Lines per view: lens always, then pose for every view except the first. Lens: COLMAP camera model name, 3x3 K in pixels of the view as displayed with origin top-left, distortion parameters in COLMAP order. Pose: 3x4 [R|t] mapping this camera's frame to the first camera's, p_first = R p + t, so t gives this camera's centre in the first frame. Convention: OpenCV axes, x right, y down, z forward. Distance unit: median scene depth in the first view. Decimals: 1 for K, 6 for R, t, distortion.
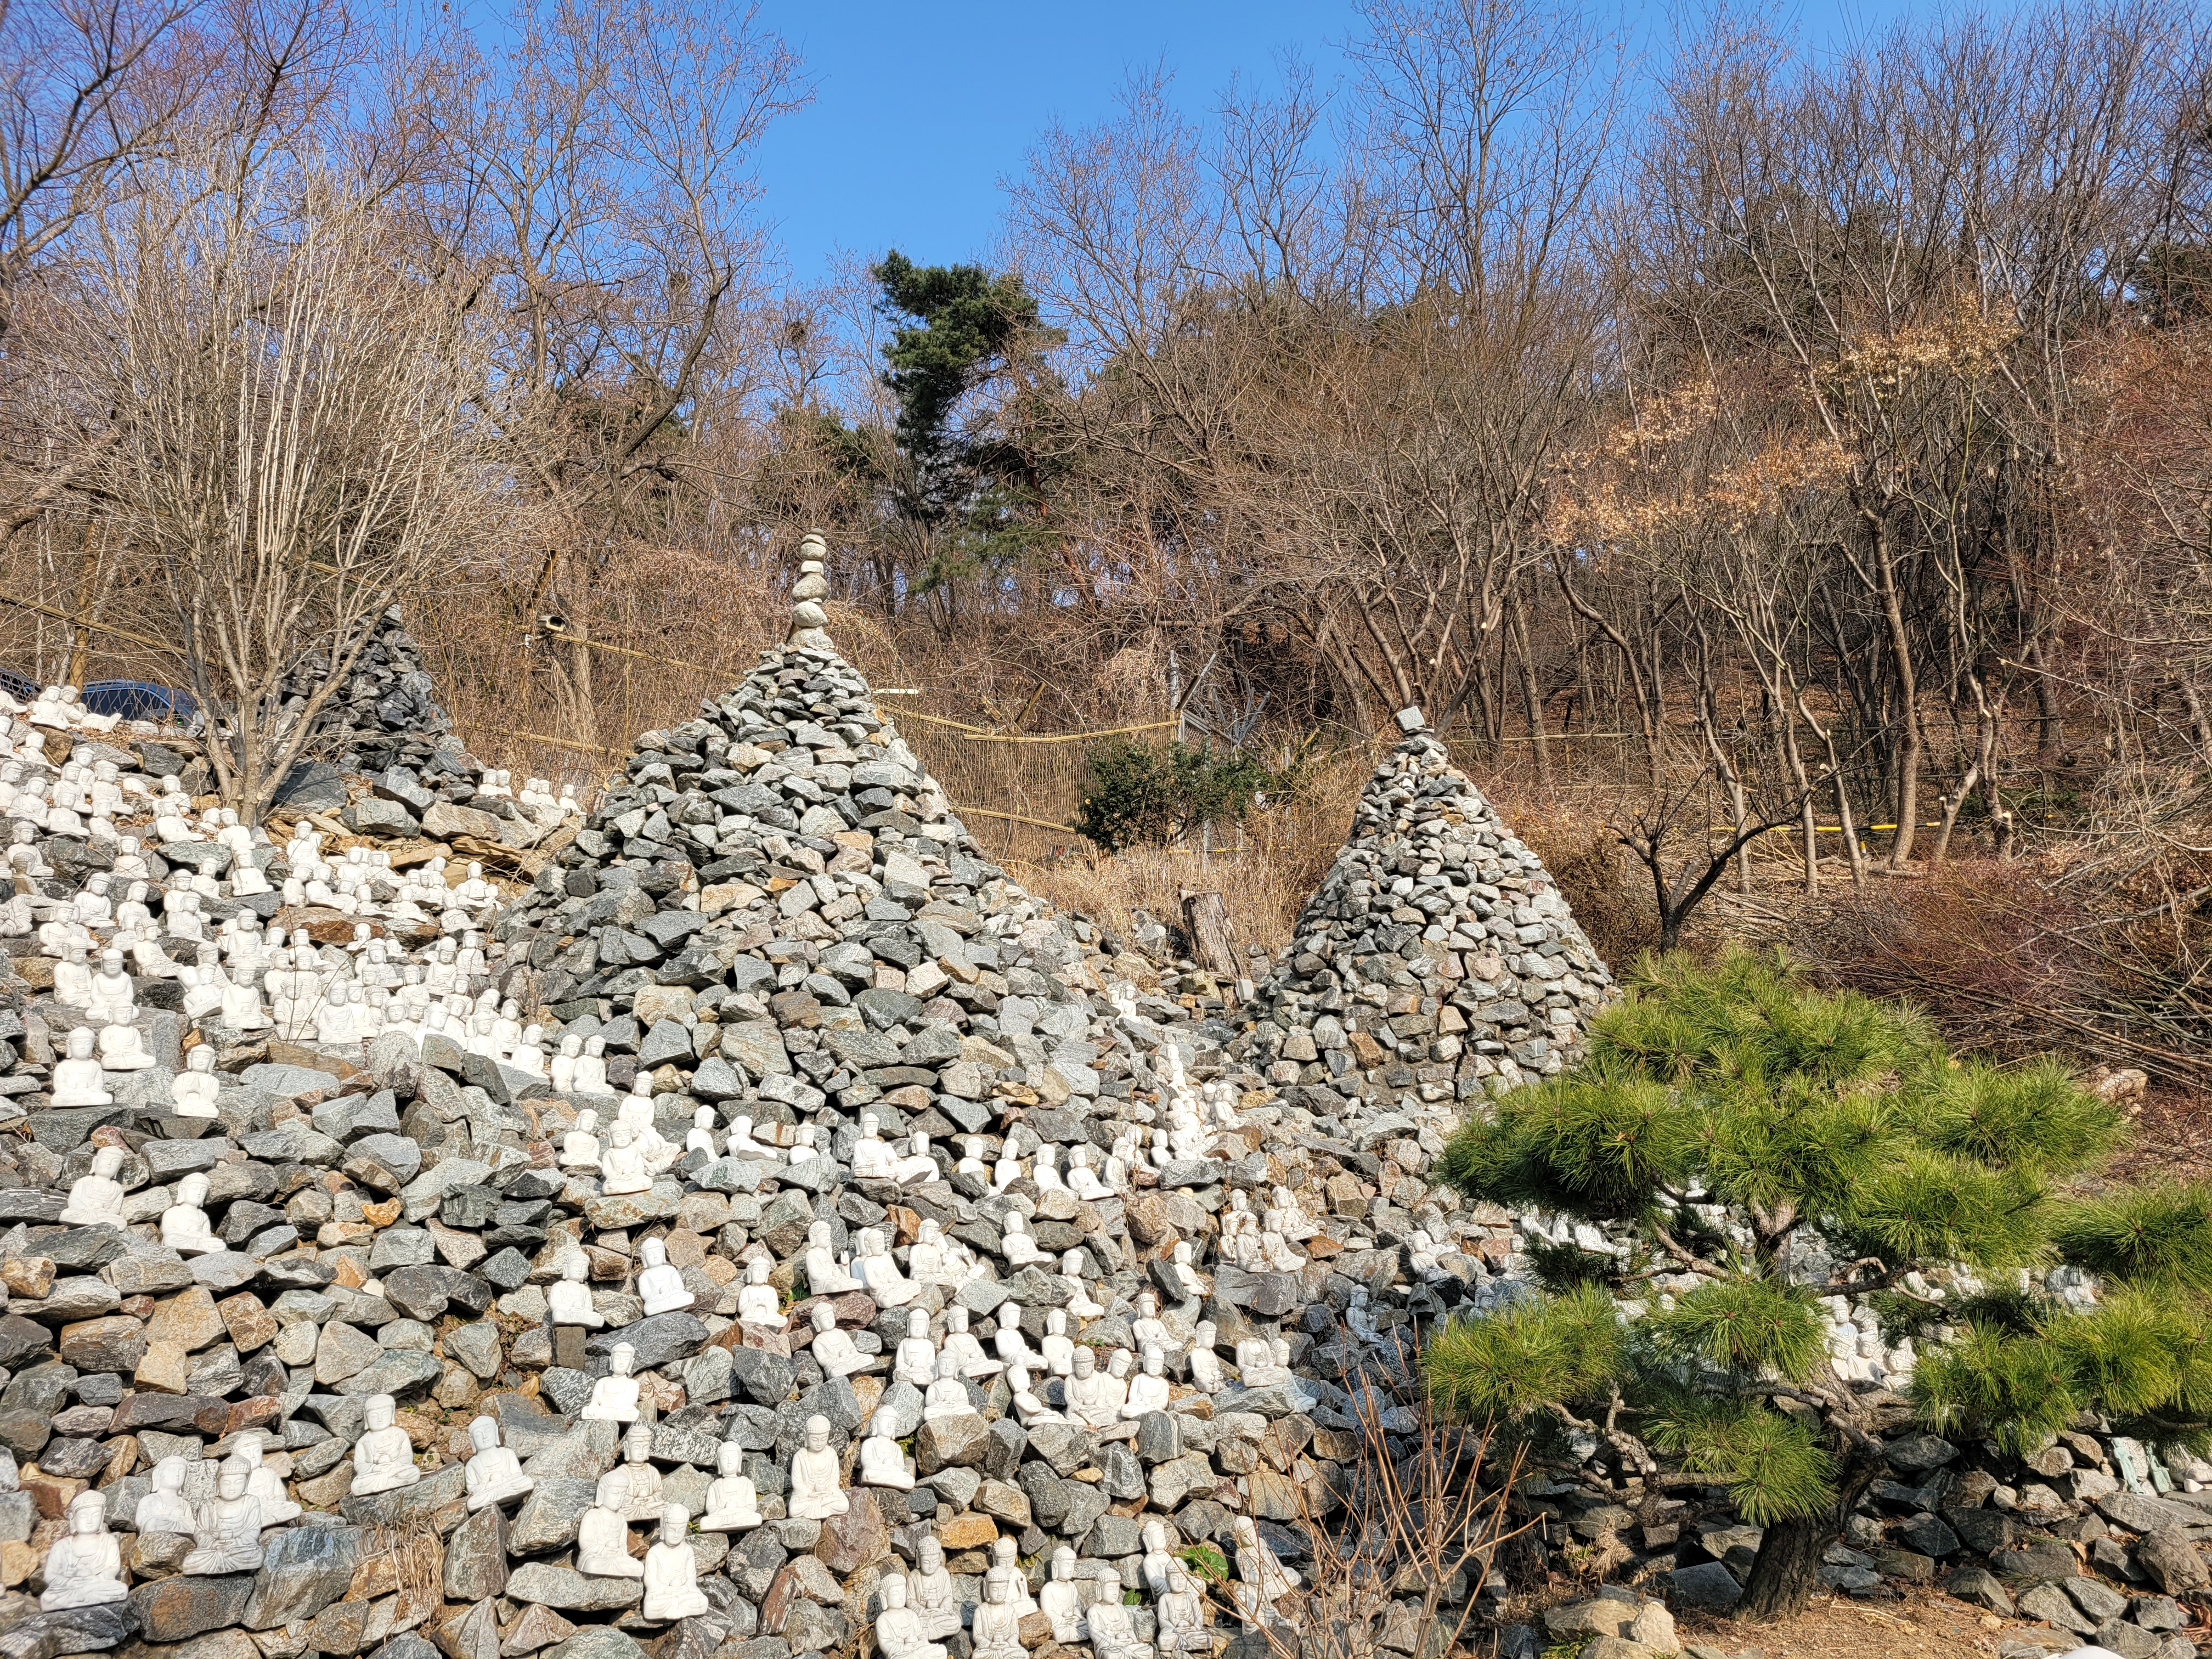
lens RADIAL K [[1626.8, 0, 1123.6], [0, 1626.8, 878.1], [0, 0, 1]] dist [0.037455, -0.031321]
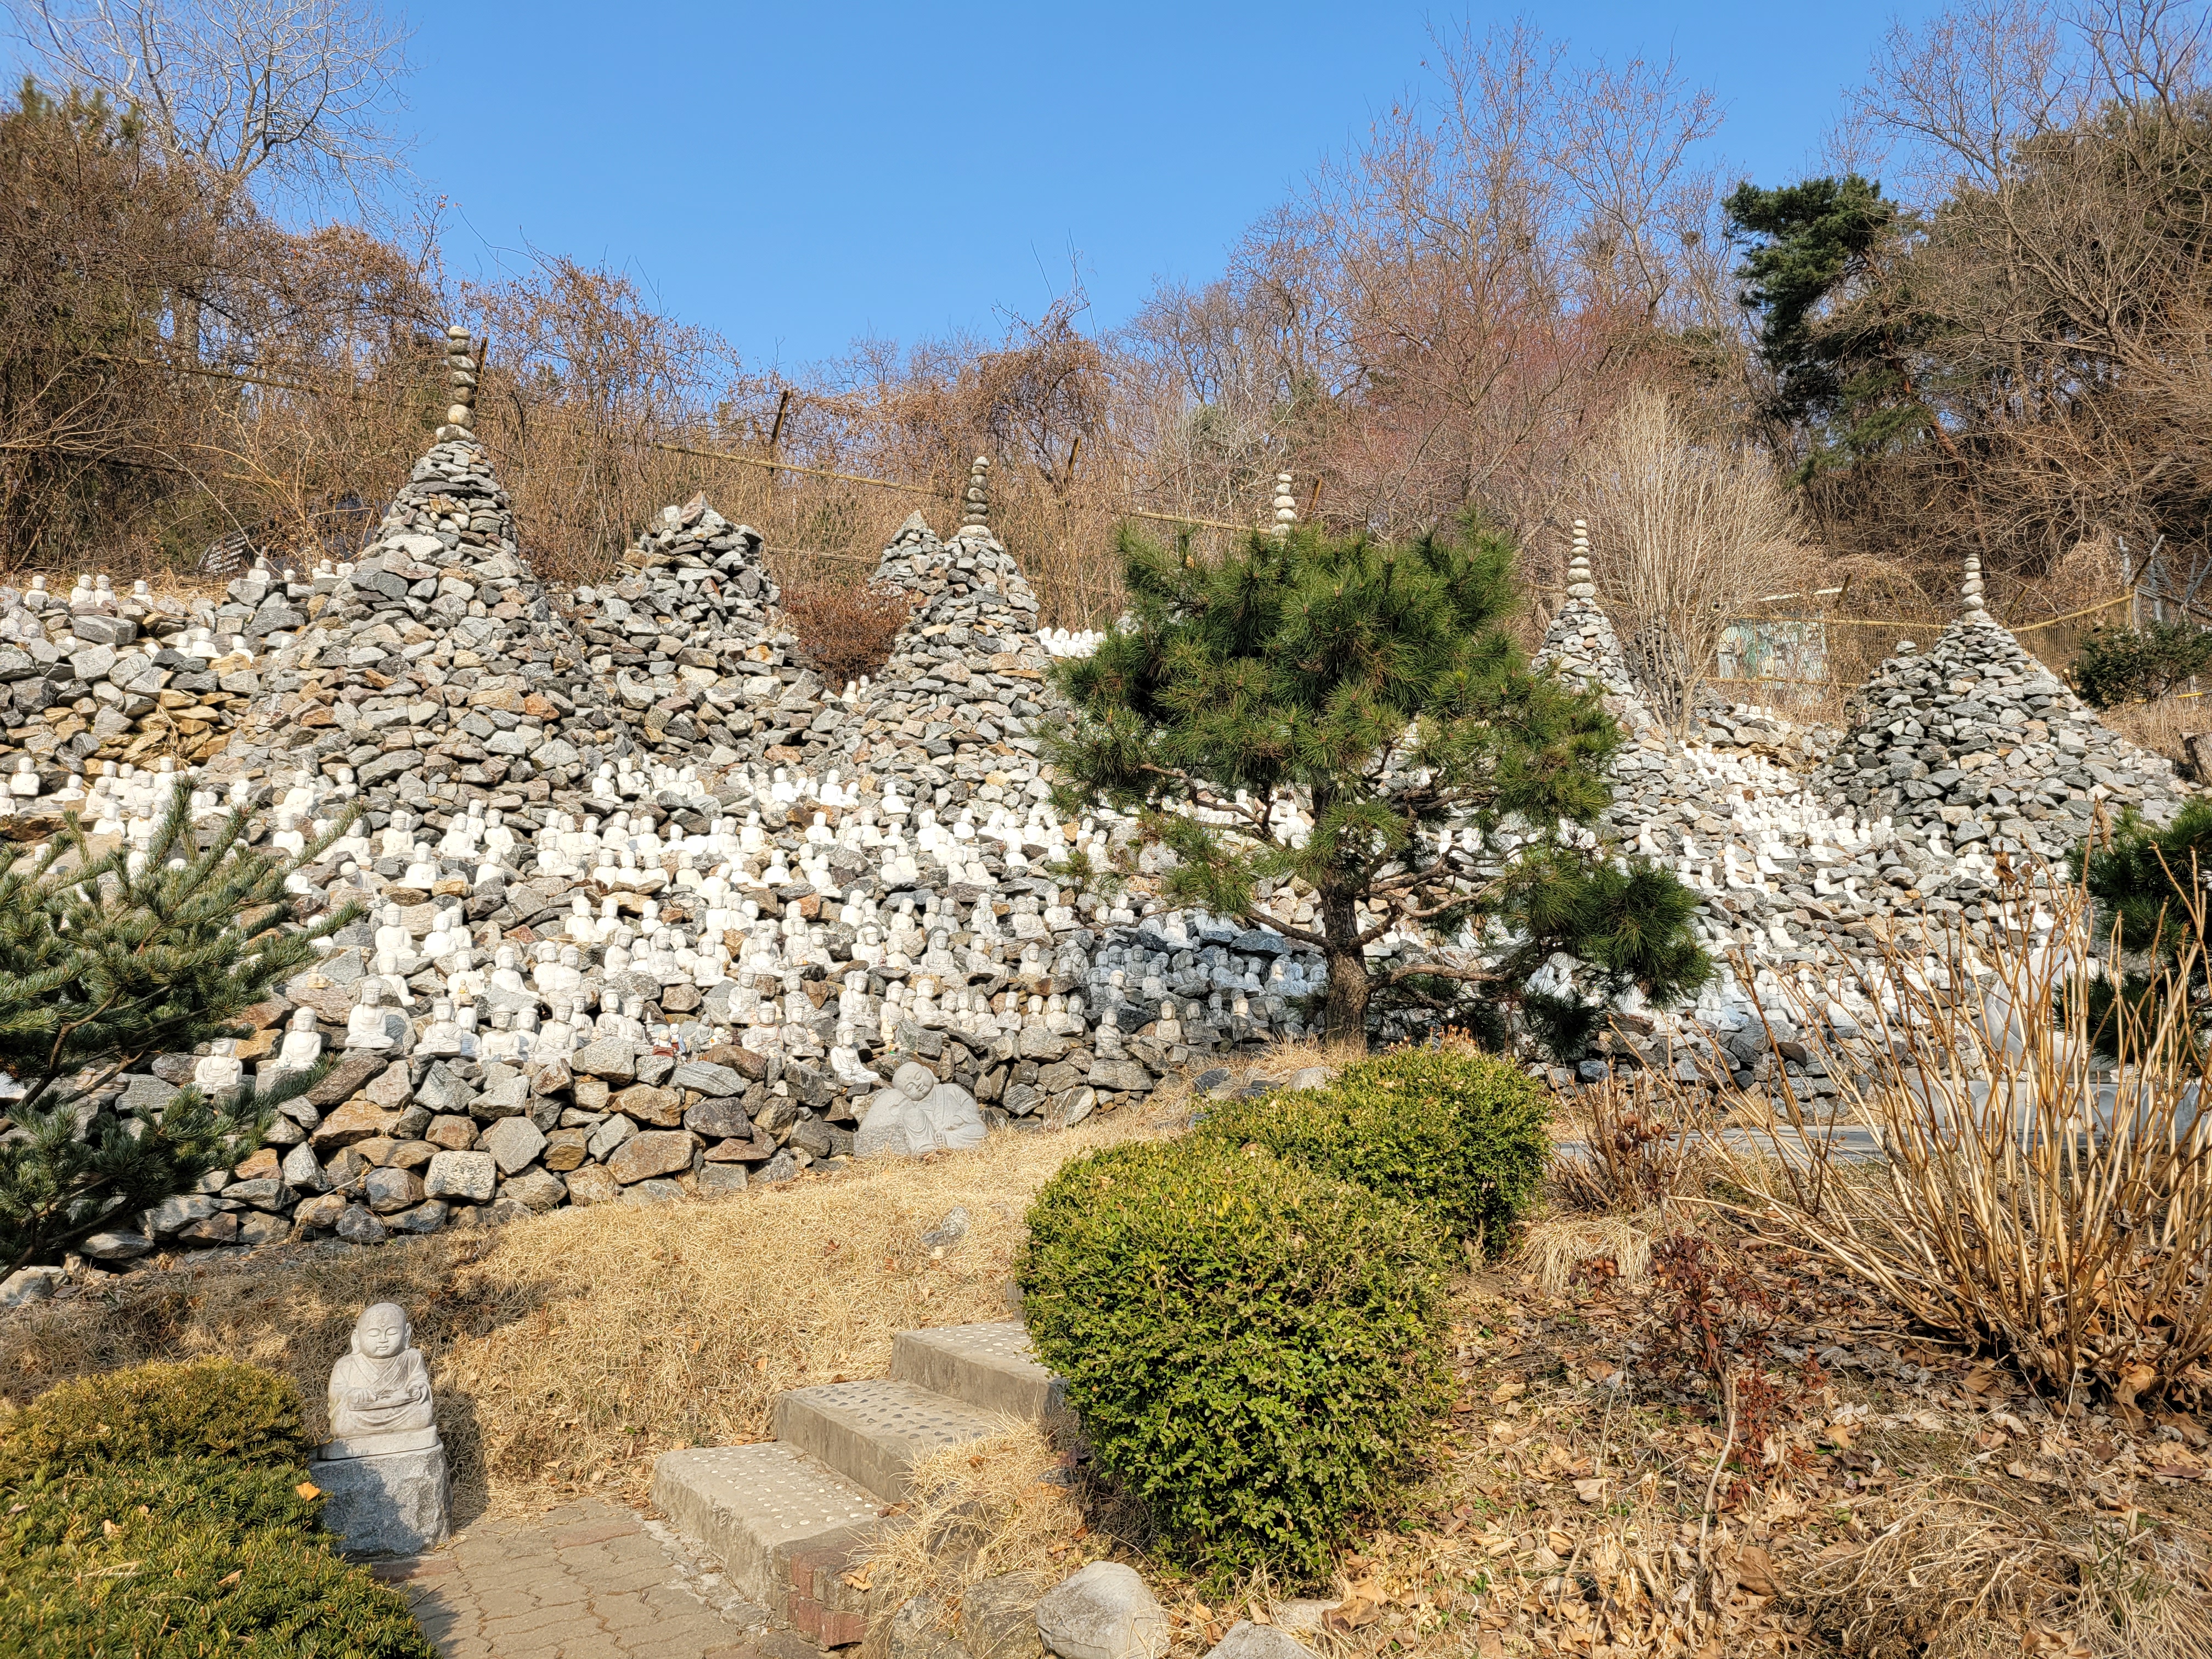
lens RADIAL K [[1626.8, 0, 1112.4], [0, 1626.8, 832.2], [0, 0, 1]] dist [0.037455, -0.031321]
pose [[0.888885, -0.070862, -0.452618, -0.288903], [0.090782, 0.995619, 0.022410, -0.043482], [0.449047, -0.061009, 0.891423, -1.301615]]
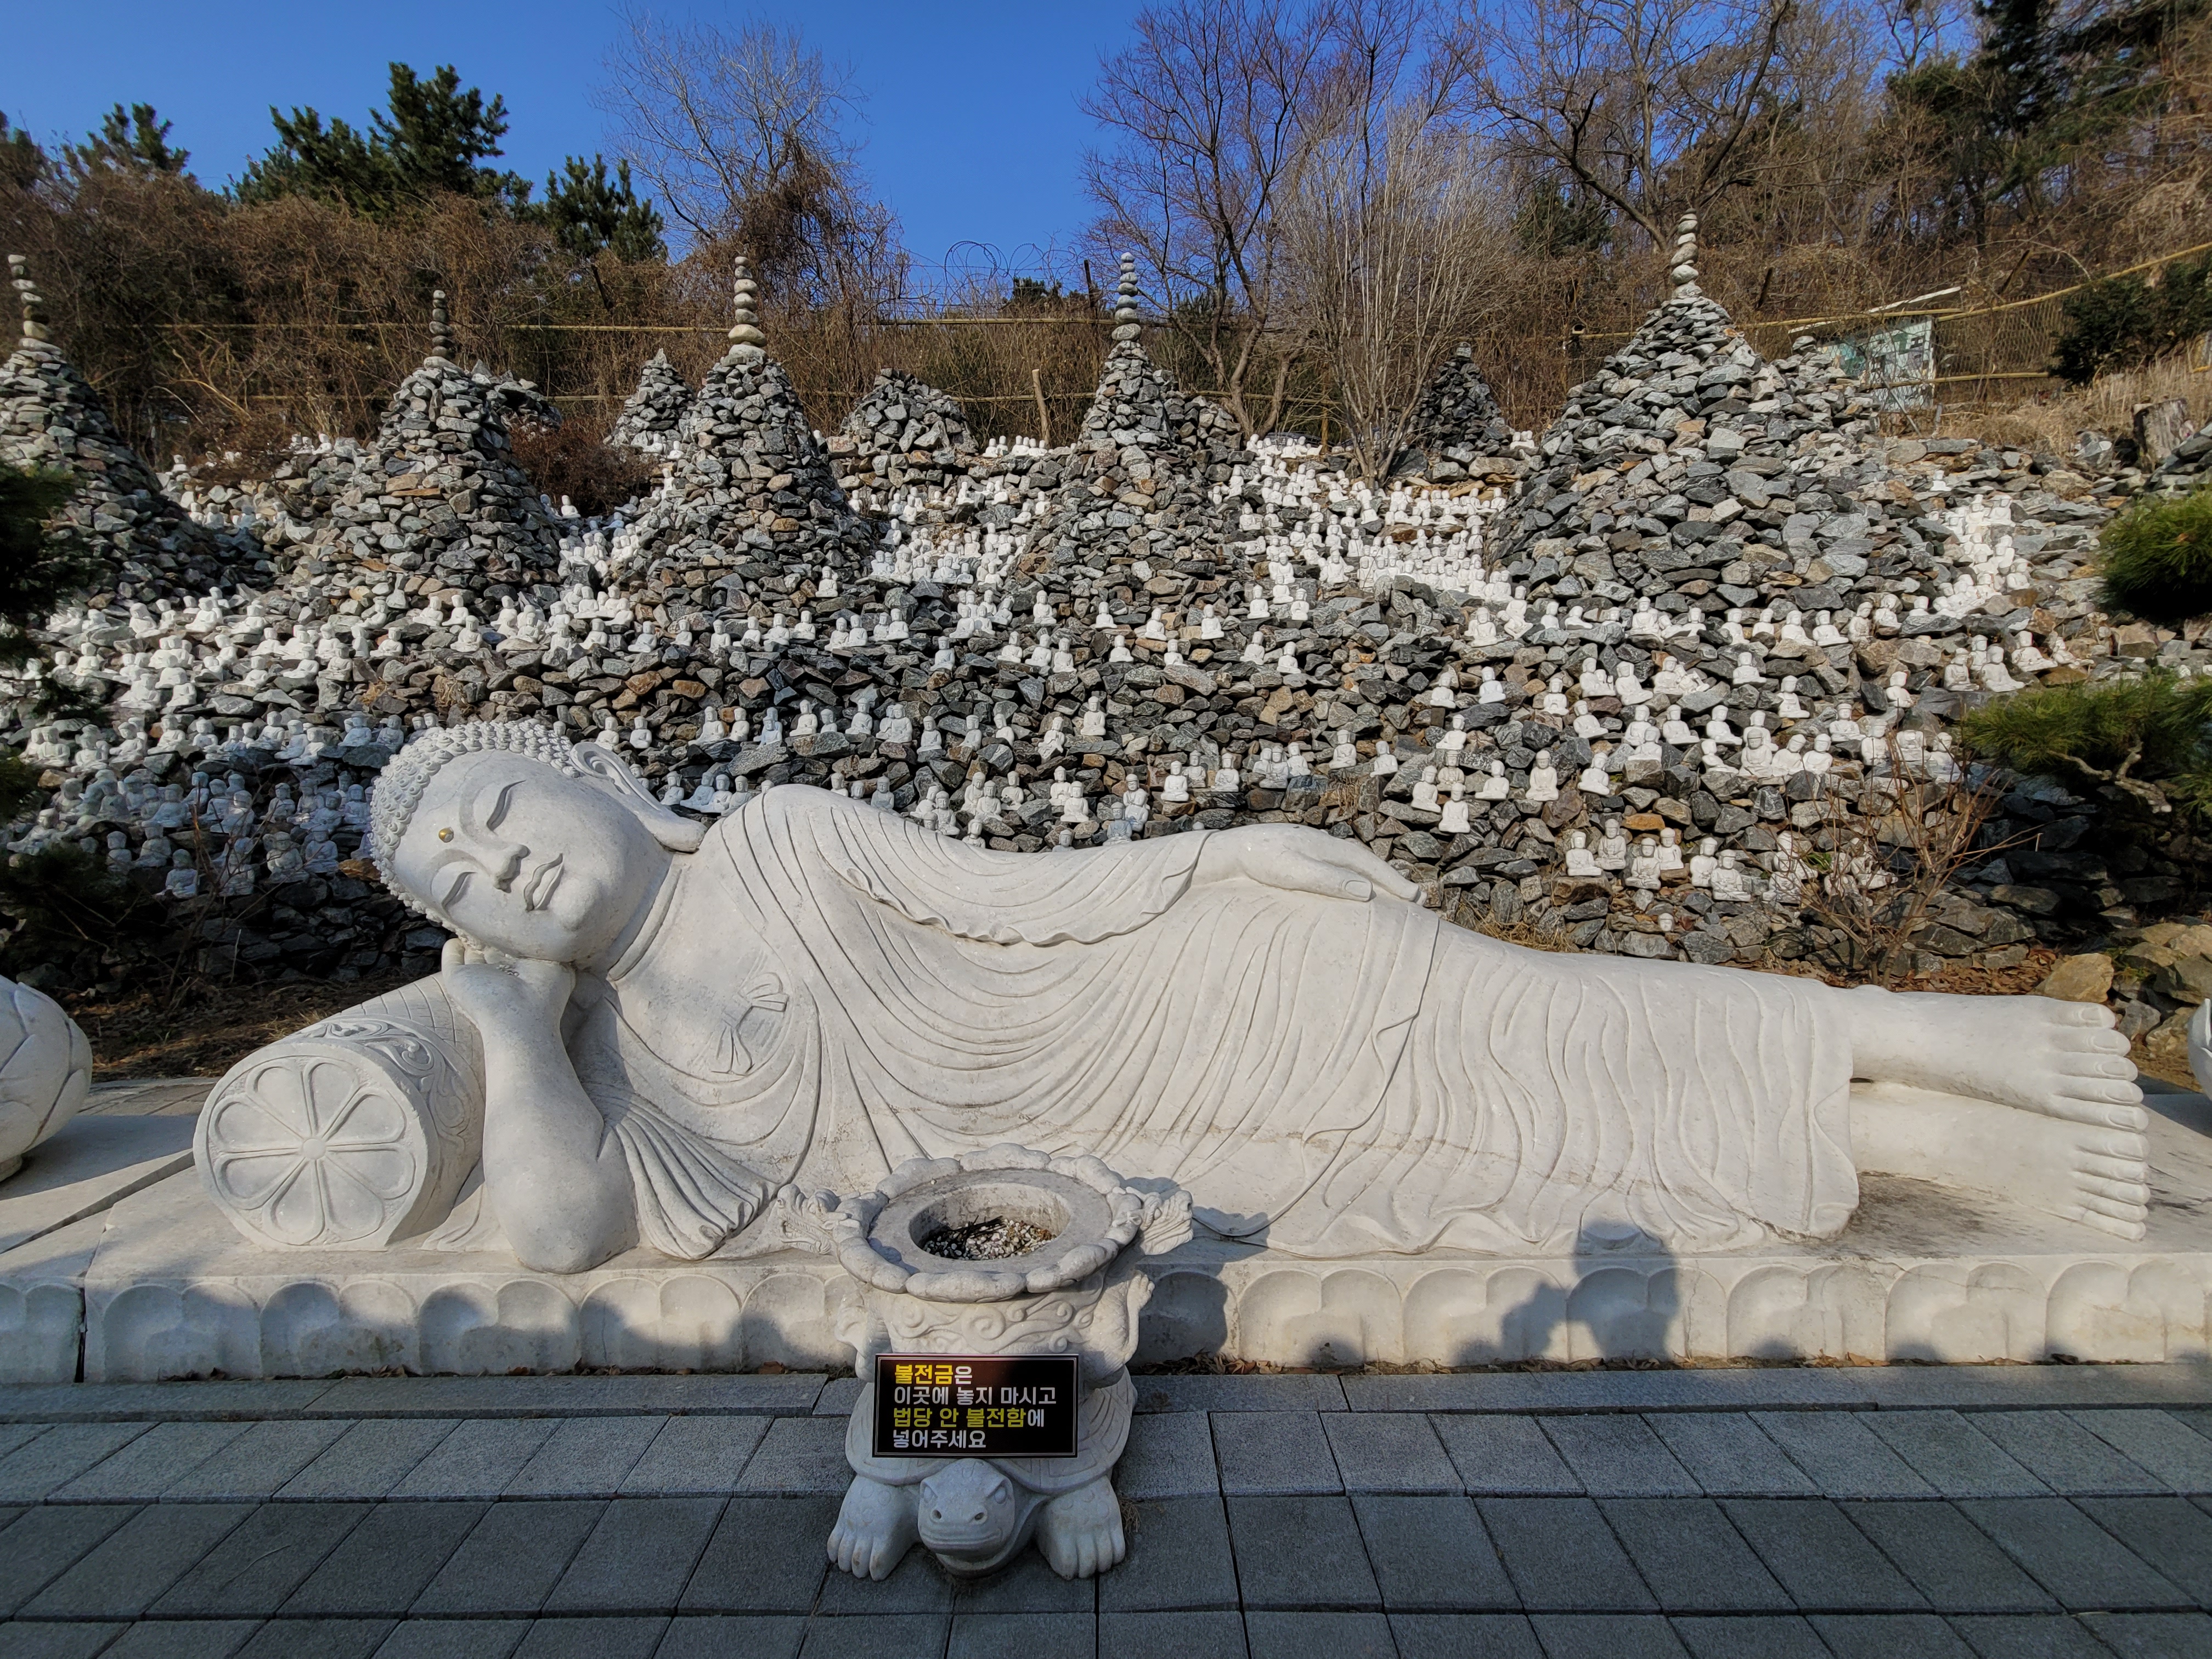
lens RADIAL K [[936.3, 0, 1125.6], [0, 936.3, 798.4], [0, 0, 1]] dist [0.000492, -0.000294]
pose [[0.616241, 0.076053, -0.783877, 0.244562], [0.149121, 0.966054, 0.210958, 0.054322], [0.773311, -0.246893, 0.583981, -0.012127]]
